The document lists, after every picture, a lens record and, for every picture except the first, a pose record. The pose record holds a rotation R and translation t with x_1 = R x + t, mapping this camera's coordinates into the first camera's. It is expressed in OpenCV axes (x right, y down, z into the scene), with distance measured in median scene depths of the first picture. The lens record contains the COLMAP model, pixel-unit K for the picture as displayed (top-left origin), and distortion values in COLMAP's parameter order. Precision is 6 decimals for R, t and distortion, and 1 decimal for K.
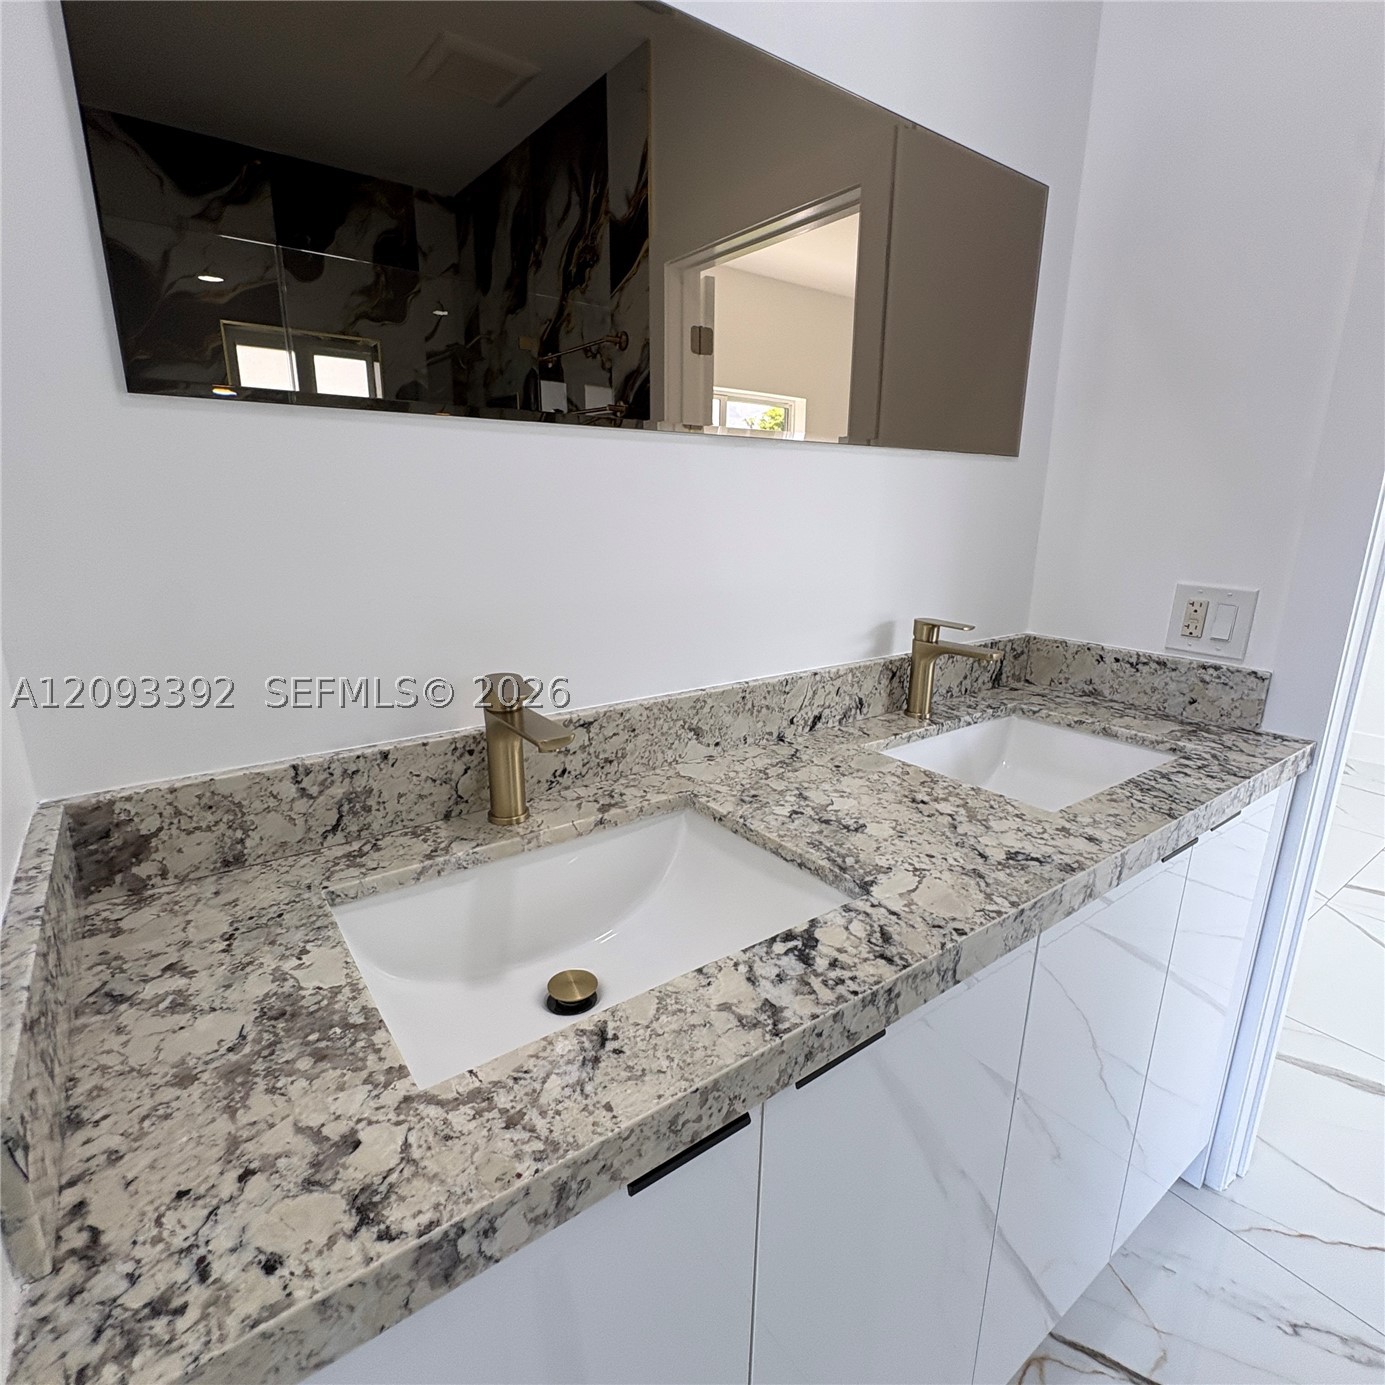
lens RADIAL K [[739.1, 0, 694.4], [0, 739.1, 688.7], [0, 0, 1]] dist [0.003654, -0.000900]
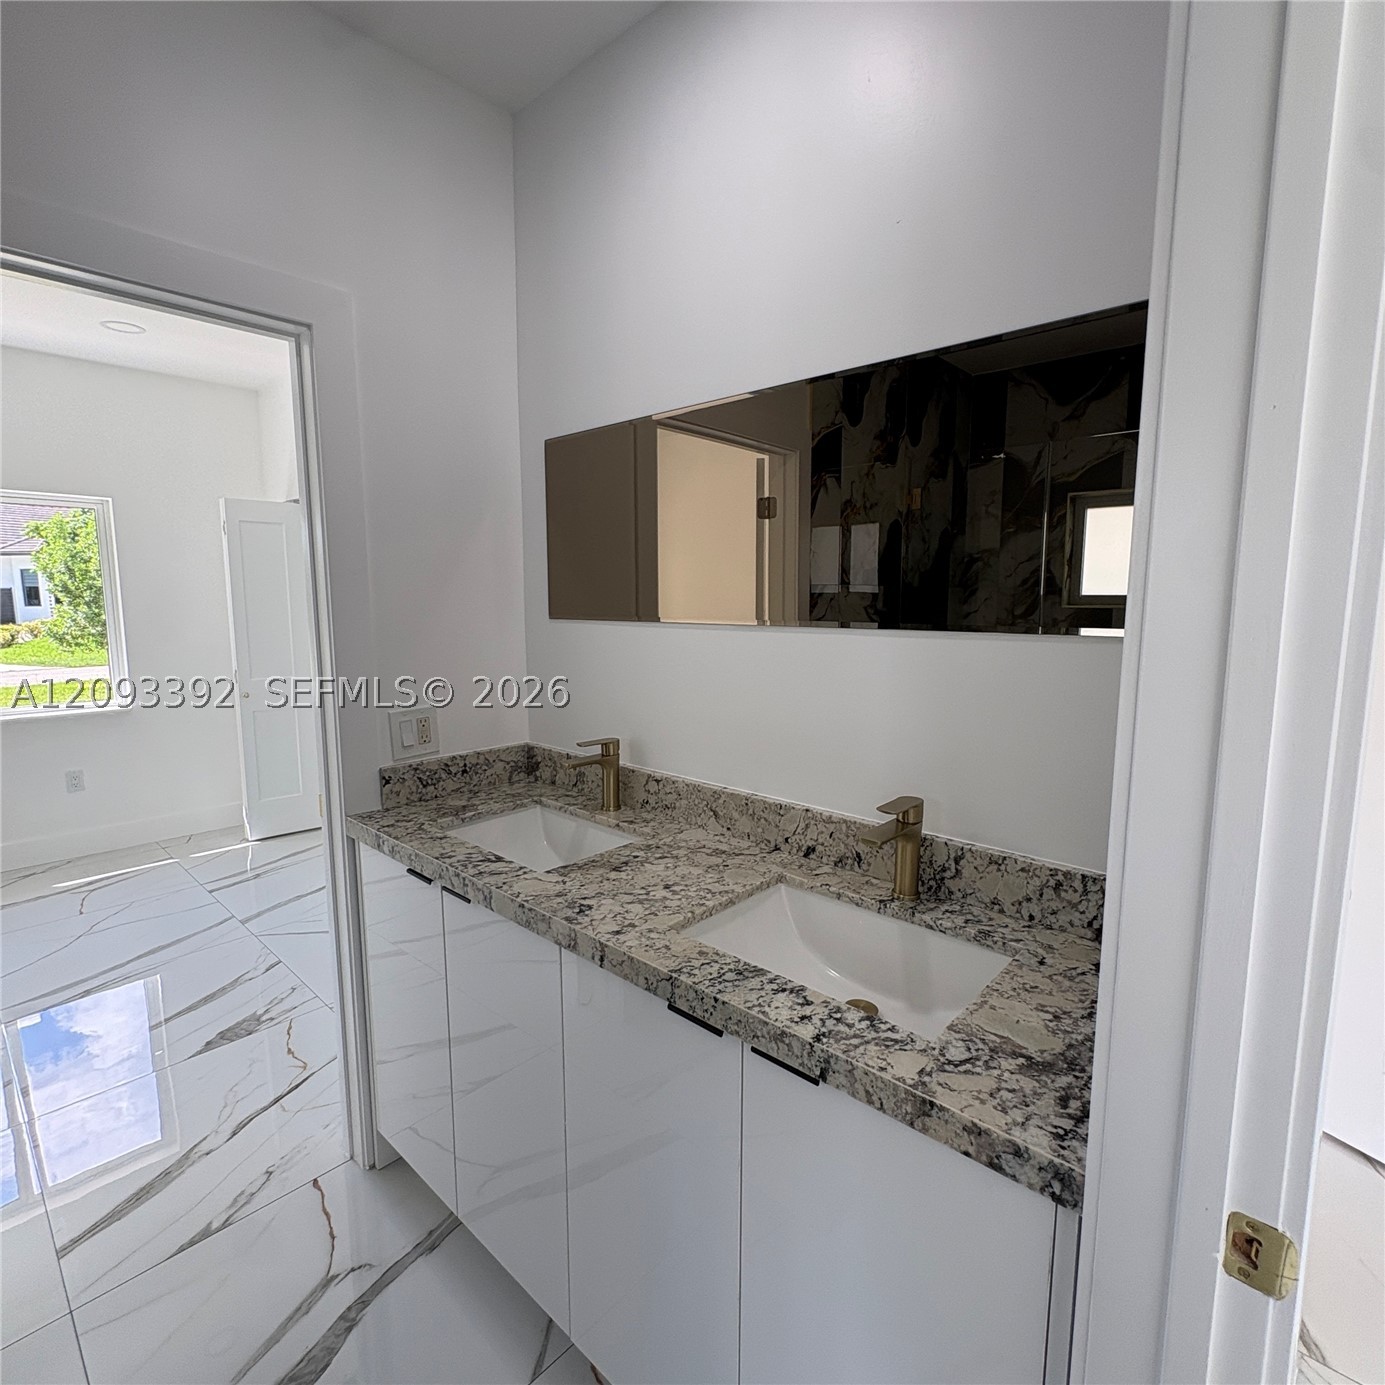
lens RADIAL K [[739.1, 0, 698.4], [0, 739.1, 695.8], [0, 0, 1]] dist [0.003654, -0.000900]
pose [[0.192206, 0.117053, -0.974349, 1.497971], [-0.244744, 0.967206, 0.067916, -0.278791], [0.950346, 0.225412, 0.214551, 0.620427]]
